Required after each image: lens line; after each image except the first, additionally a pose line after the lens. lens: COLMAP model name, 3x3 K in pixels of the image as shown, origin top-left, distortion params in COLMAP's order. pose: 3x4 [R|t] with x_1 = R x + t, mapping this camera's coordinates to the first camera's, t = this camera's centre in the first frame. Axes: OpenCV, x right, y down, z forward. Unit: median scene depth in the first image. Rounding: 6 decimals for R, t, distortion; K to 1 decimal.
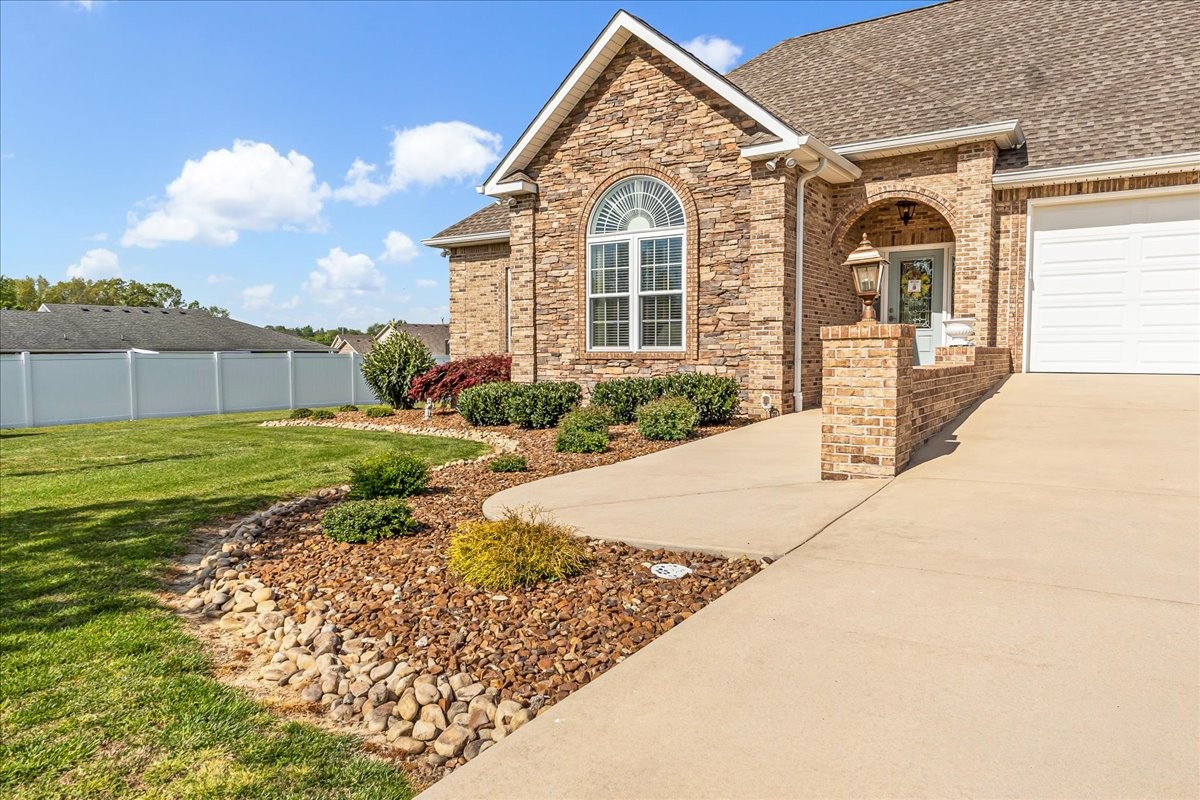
lens RADIAL K [[772.1, 0, 590.9], [0, 772.1, 396.8], [0, 0, 1]] dist [-0.002543, -0.000220]
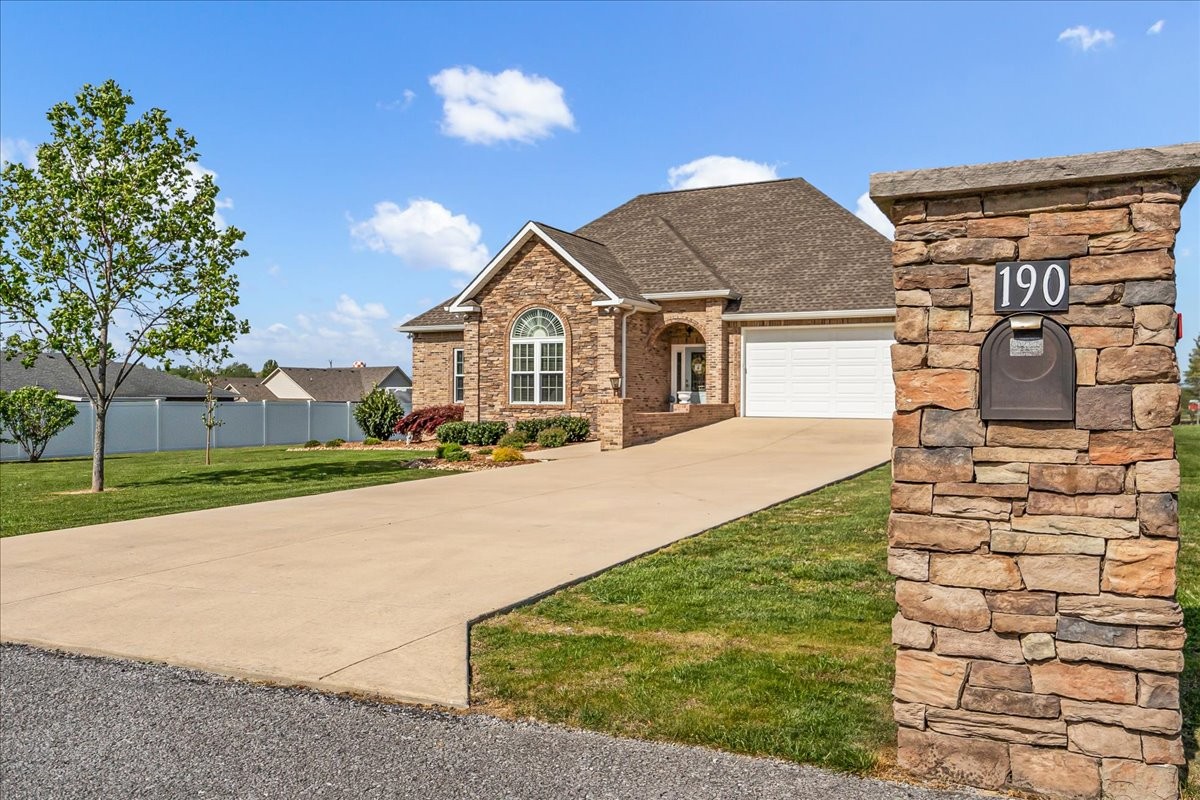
lens RADIAL K [[906.6, 0, 593.2], [0, 906.6, 400.5], [0, 0, 1]] dist [-0.000642, 0.001192]
pose [[0.993179, 0.006083, 0.116437, -0.059960], [0.000257, 0.998521, -0.054358, 0.047281], [-0.116596, 0.054017, 0.991709, -1.115462]]
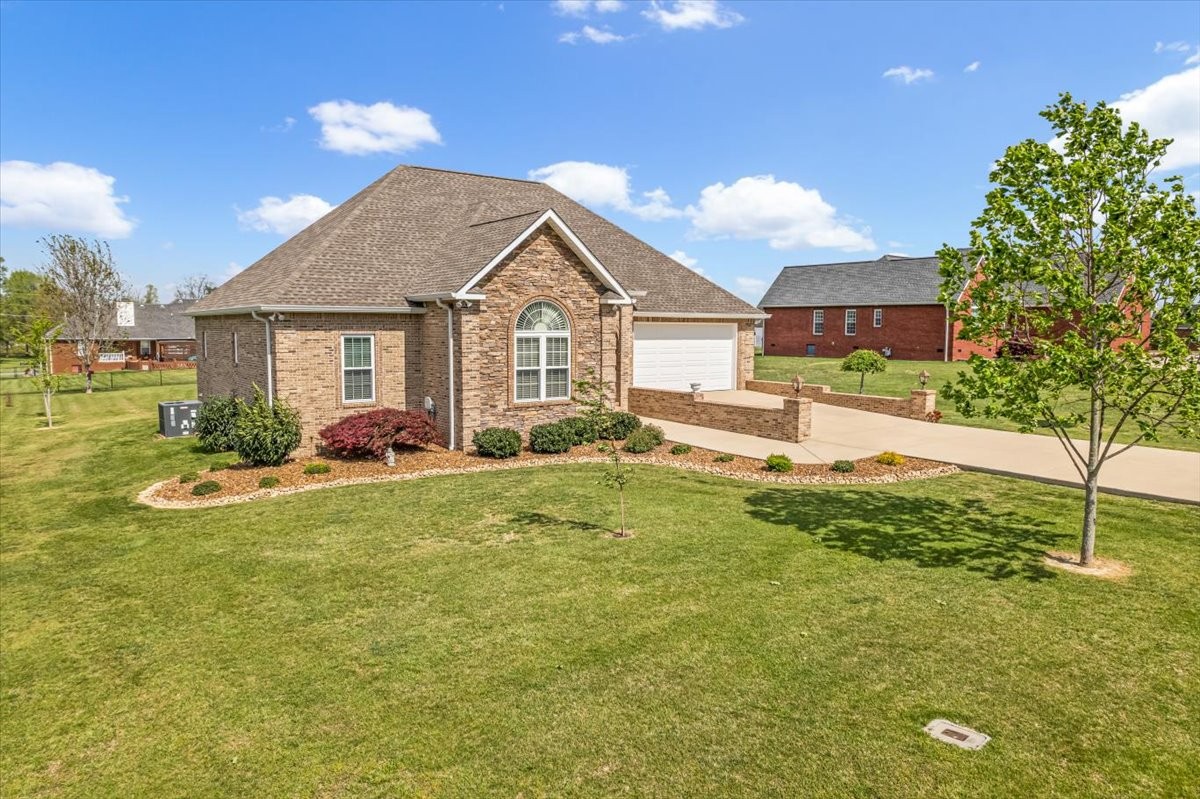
lens RADIAL K [[767.7, 0, 602.4], [0, 767.7, 399.2], [0, 0, 1]] dist [-0.039338, -0.000447]
pose [[0.324133, -0.085465, 0.942143, -1.538092], [0.050910, 0.996043, 0.072840, -0.183590], [-0.944641, 0.024355, 0.327202, 0.319065]]
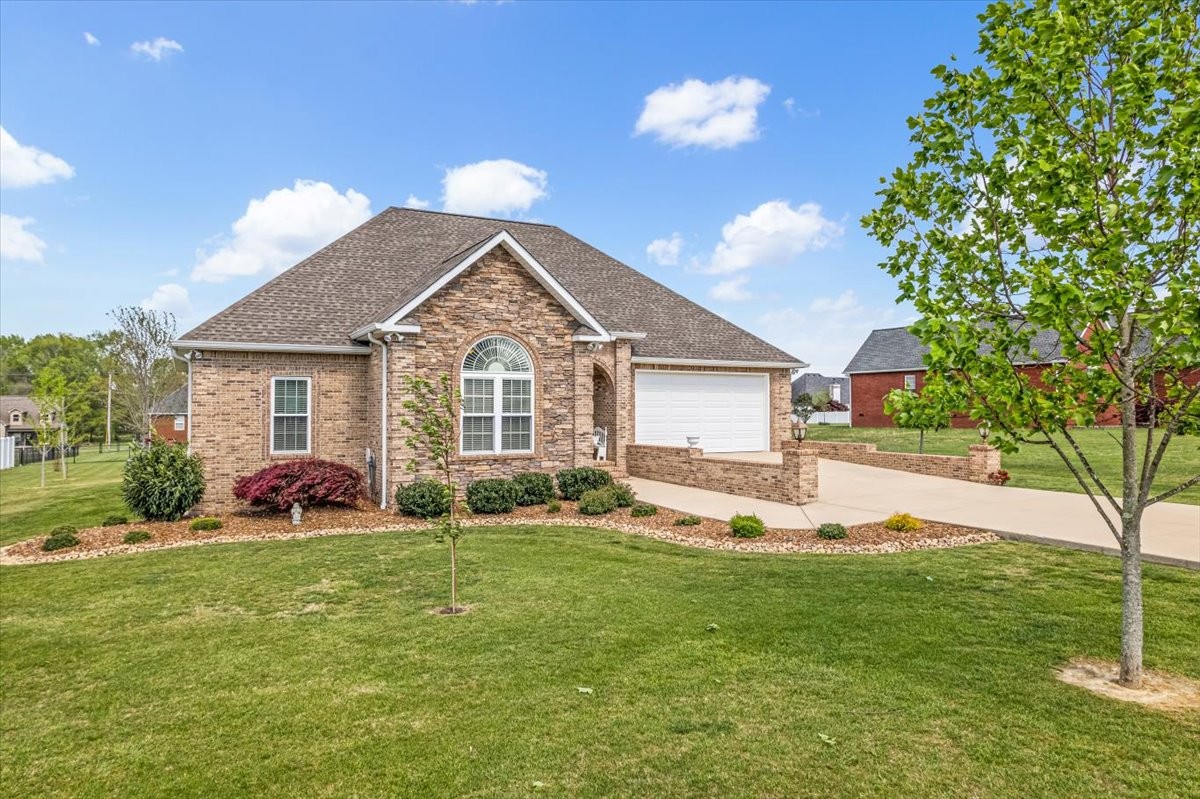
lens RADIAL K [[778.1, 0, 601.6], [0, 778.1, 394.9], [0, 0, 1]] dist [-0.053665, 0.029717]
pose [[0.458993, 0.018392, 0.888249, -1.178693], [0.053126, 0.997428, -0.048105, -0.090286], [-0.886850, 0.069270, 0.456836, 0.149706]]
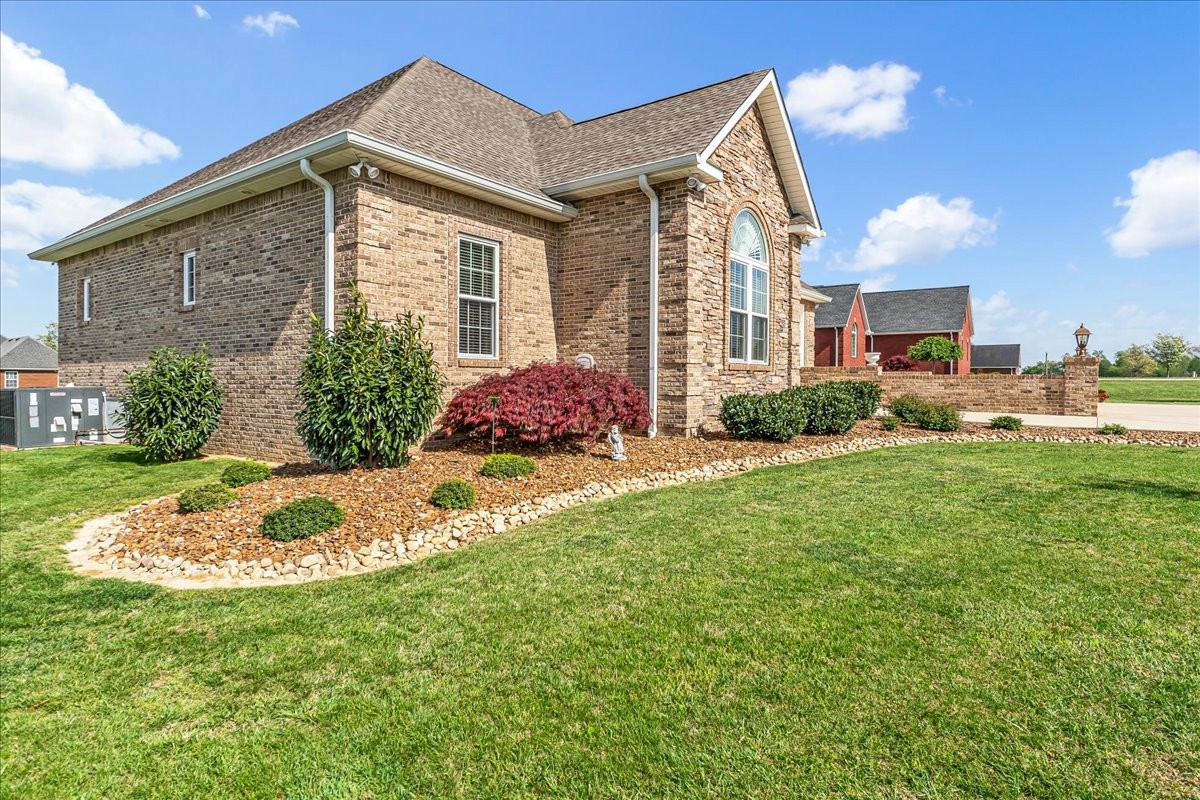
lens RADIAL K [[662.9, 0, 588.1], [0, 662.9, 380.2], [0, 0, 1]] dist [-0.000132, -0.000058]
pose [[0.051873, 0.004204, 0.998645, -0.931490], [0.054846, 0.998470, -0.007053, -0.041127], [-0.997146, 0.055138, 0.051563, 1.204342]]
